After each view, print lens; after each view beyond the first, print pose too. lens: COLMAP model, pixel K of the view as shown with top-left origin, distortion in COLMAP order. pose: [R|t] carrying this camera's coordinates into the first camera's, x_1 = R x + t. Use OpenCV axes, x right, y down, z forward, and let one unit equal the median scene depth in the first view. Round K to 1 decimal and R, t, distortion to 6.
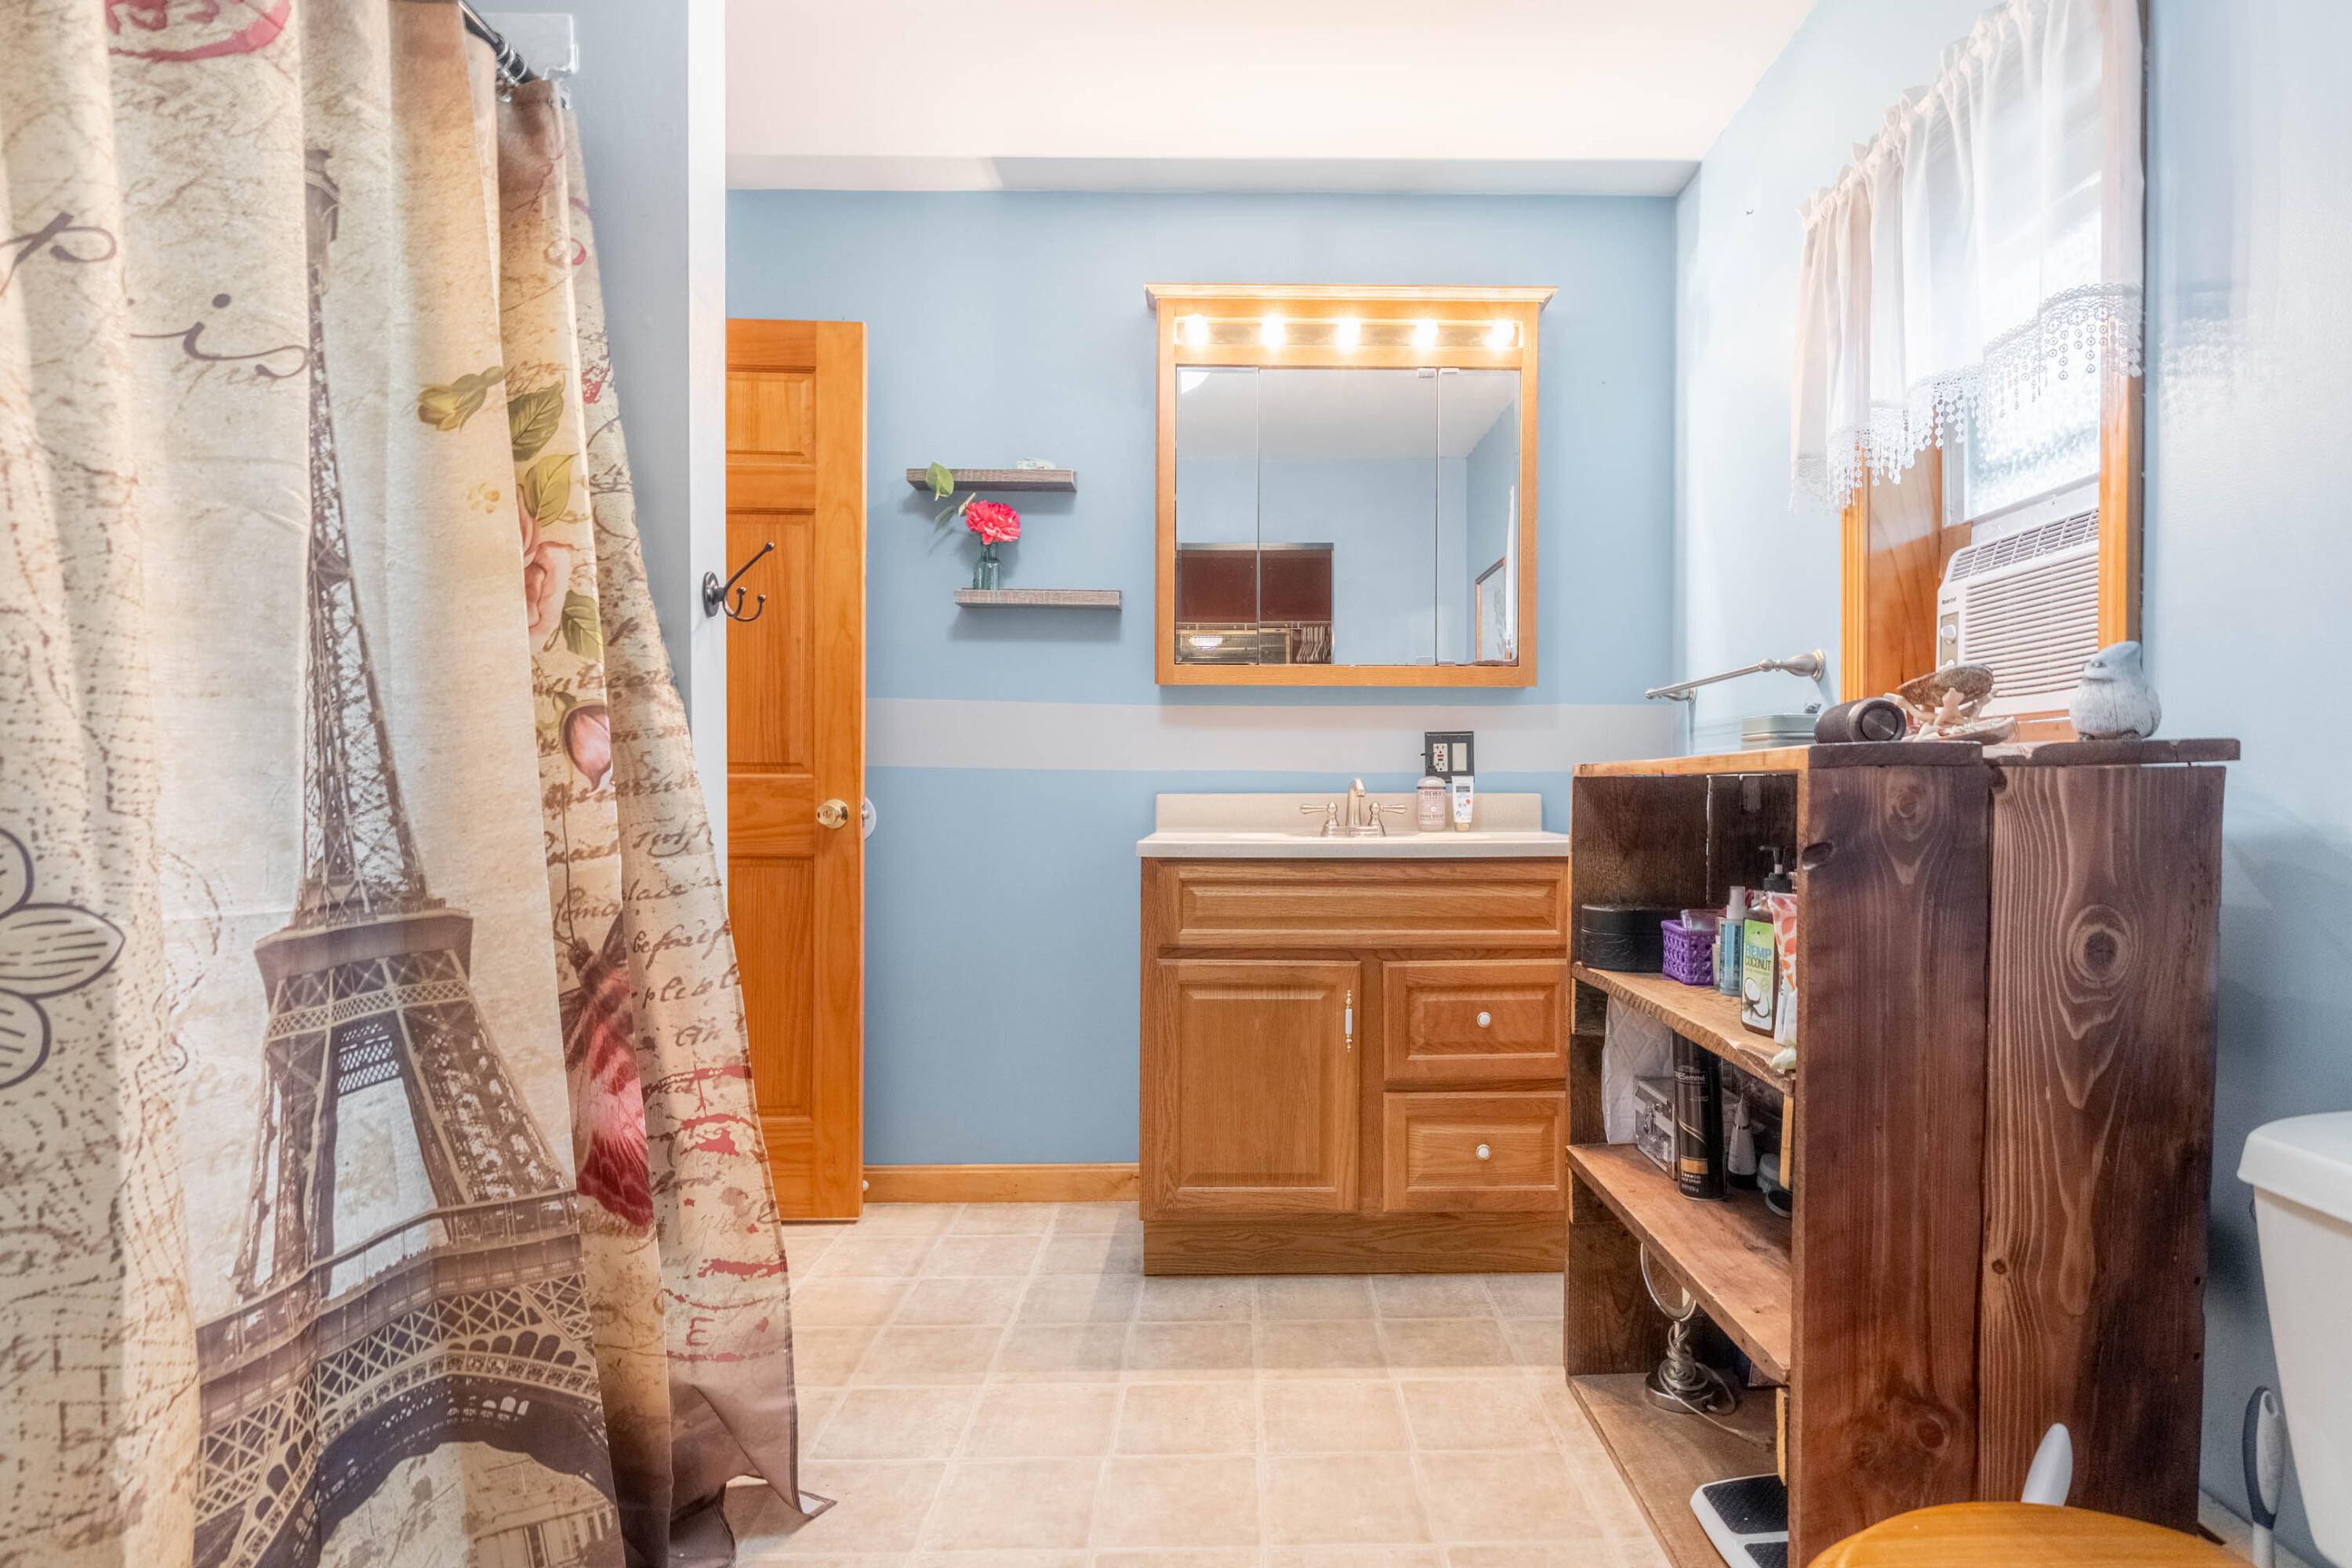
lens RADIAL K [[1219.0, 0, 1182.3], [0, 1219.0, 791.7], [0, 0, 1]] dist [-0.010271, 0.000225]
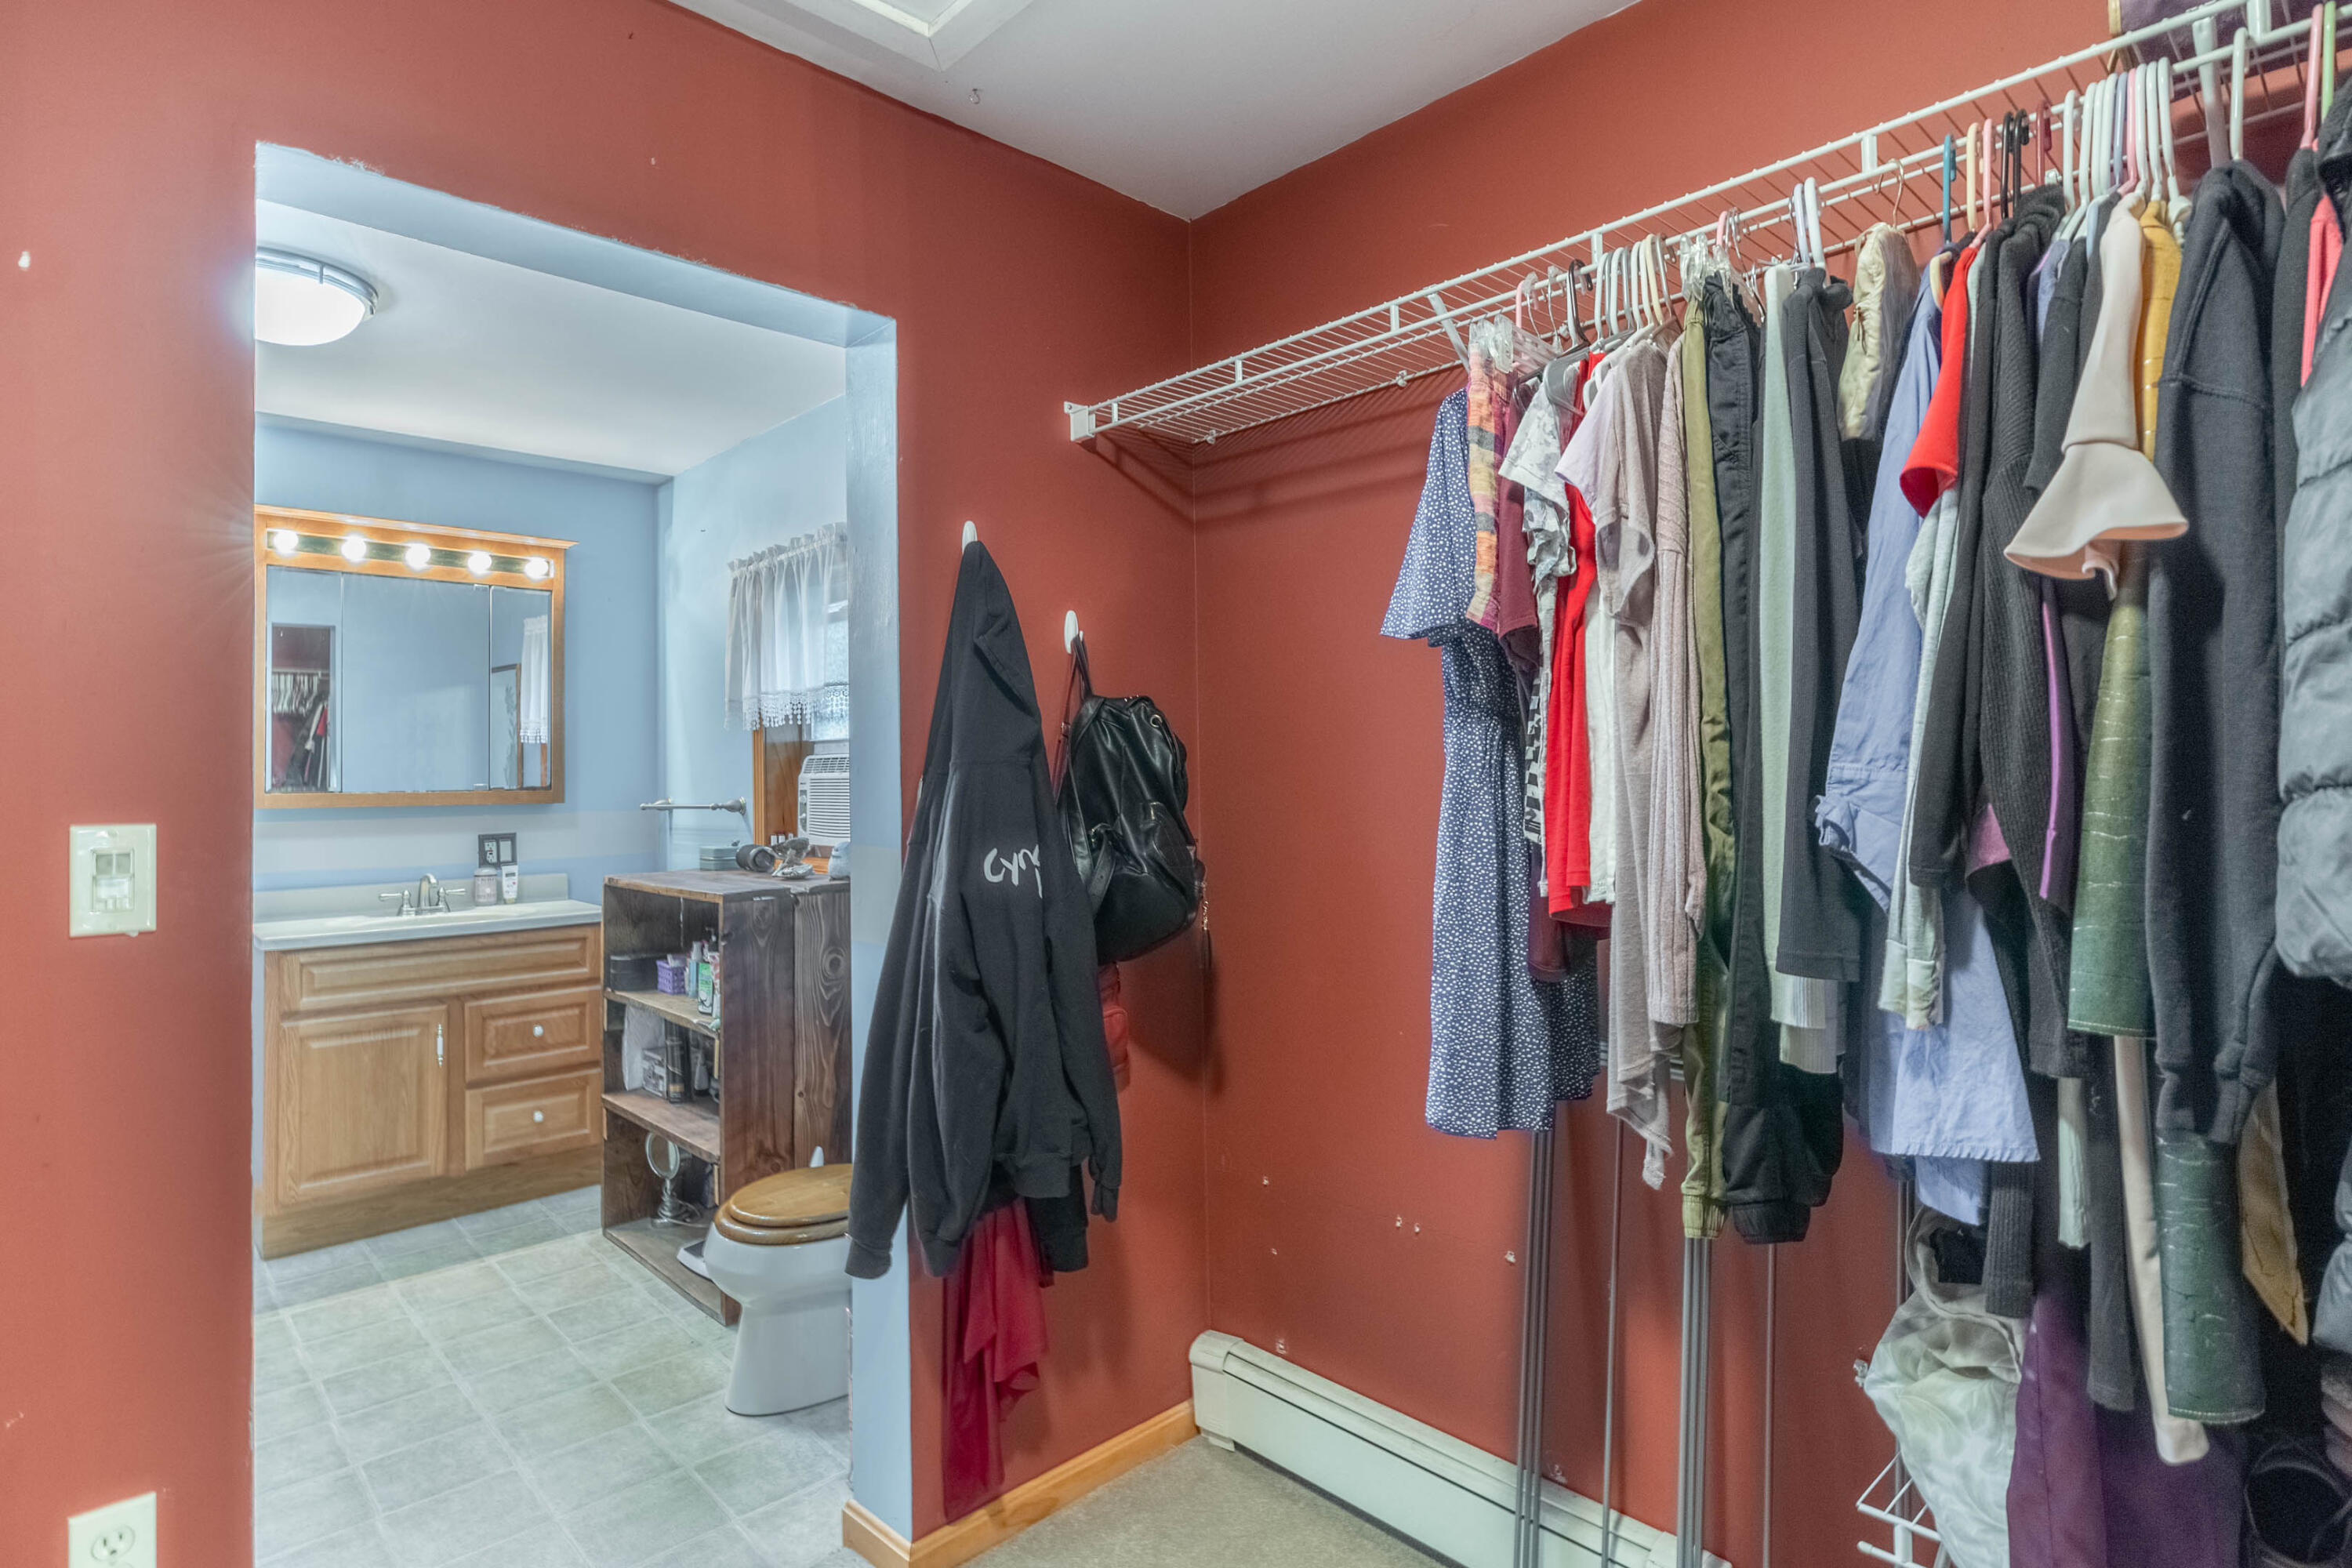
lens RADIAL K [[1161.7, 0, 1191.1], [0, 1161.7, 816.7], [0, 0, 1]] dist [-0.002238, 0.000383]
pose [[0.681913, -0.016770, 0.731241, -0.303638], [0.001760, 0.999772, 0.021287, -0.134496], [-0.731431, -0.013229, 0.681787, -0.710924]]
